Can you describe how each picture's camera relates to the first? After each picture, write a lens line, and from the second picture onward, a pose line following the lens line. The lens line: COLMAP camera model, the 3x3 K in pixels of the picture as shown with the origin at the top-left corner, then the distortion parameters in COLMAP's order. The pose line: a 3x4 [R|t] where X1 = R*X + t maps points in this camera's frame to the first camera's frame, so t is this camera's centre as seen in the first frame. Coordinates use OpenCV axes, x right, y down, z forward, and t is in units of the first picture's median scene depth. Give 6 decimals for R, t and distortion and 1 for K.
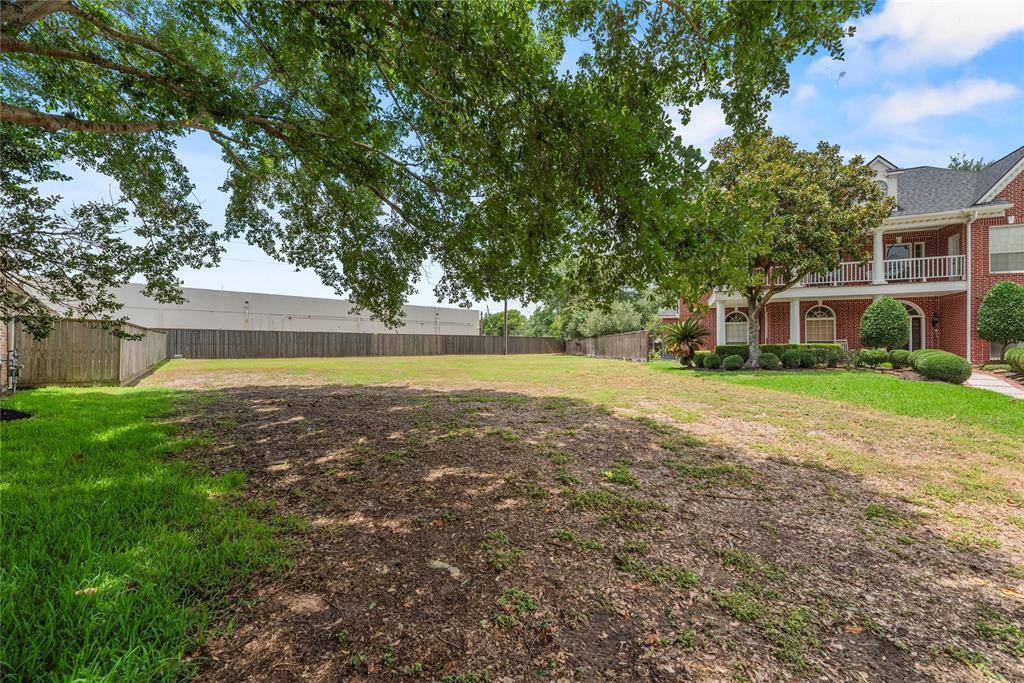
lens RADIAL K [[419.0, 0, 512.0], [0, 419.0, 341.5], [0, 0, 1]] dist [-0.000946, -0.000087]
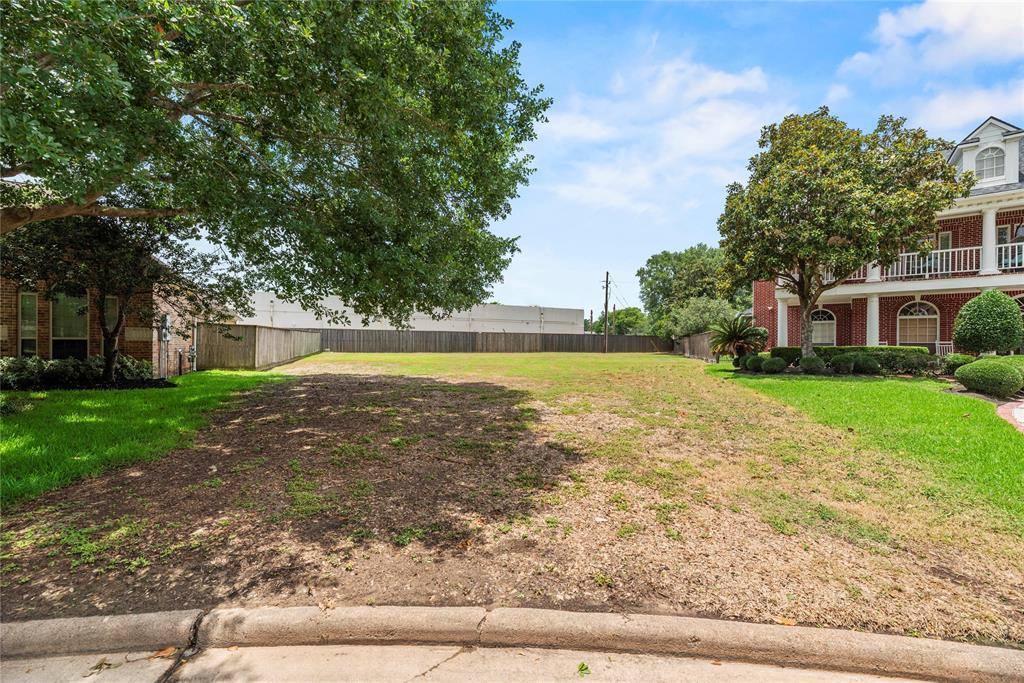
lens RADIAL K [[408.6, 0, 512.0], [0, 408.6, 341.5], [0, 0, 1]] dist [-0.000584, 0.000005]
pose [[0.952910, 0.007517, -0.303160, 0.230558], [-0.005620, 0.999959, 0.007128, -0.006417], [0.303201, -0.005089, 0.952913, -0.044877]]
